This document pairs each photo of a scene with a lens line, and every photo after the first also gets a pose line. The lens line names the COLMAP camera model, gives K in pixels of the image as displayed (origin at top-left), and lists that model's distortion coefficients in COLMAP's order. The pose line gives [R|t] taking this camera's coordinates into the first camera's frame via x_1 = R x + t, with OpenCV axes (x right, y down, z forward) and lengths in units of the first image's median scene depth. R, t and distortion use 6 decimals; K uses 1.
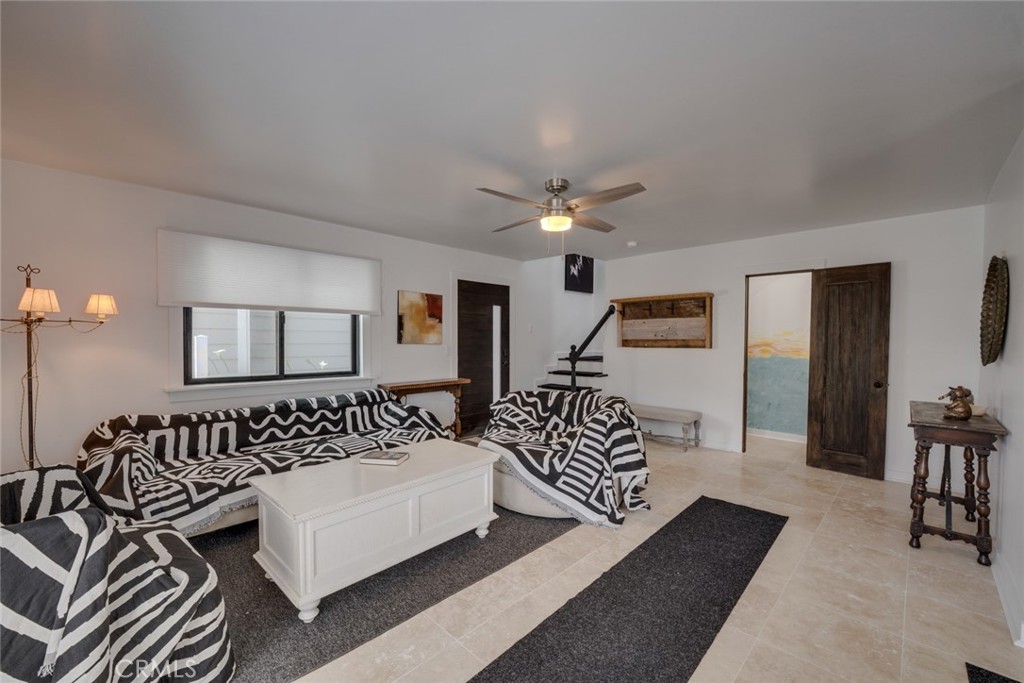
lens RADIAL K [[417.4, 0, 511.3], [0, 417.4, 343.5], [0, 0, 1]] dist [-0.005963, -0.002456]
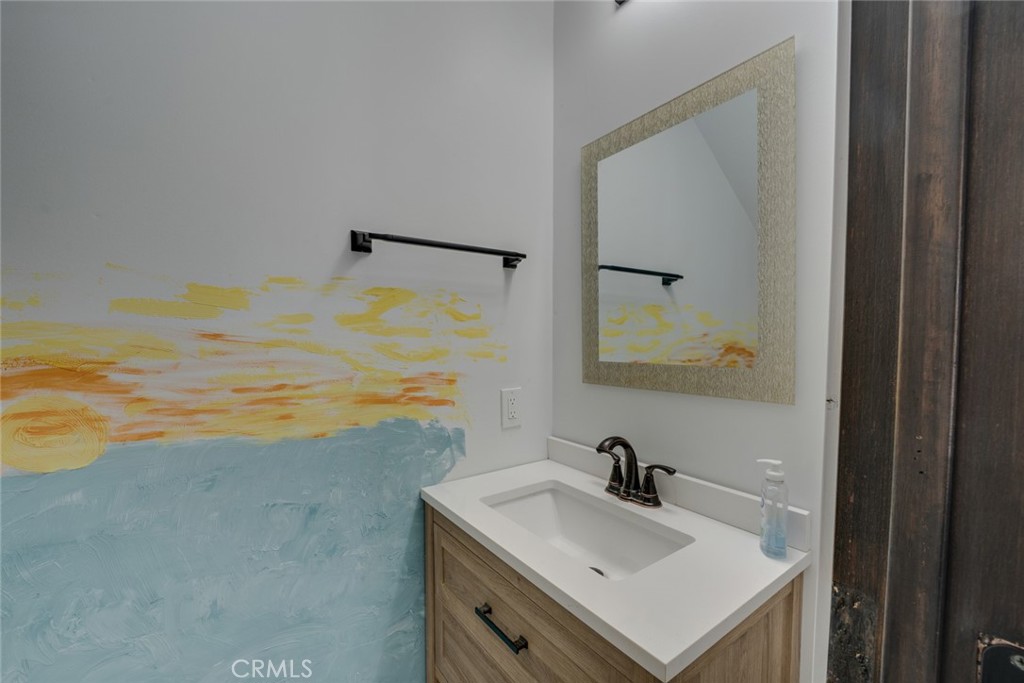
lens RADIAL K [[417.4, 0, 513.2], [0, 417.4, 347.7], [0, 0, 1]] dist [-0.005963, -0.002456]
pose [[0.188335, -0.043607, 0.981136, 0.523040], [0.022974, 0.998936, 0.039988, -0.008875], [-0.981836, 0.015009, 0.189137, 0.852244]]
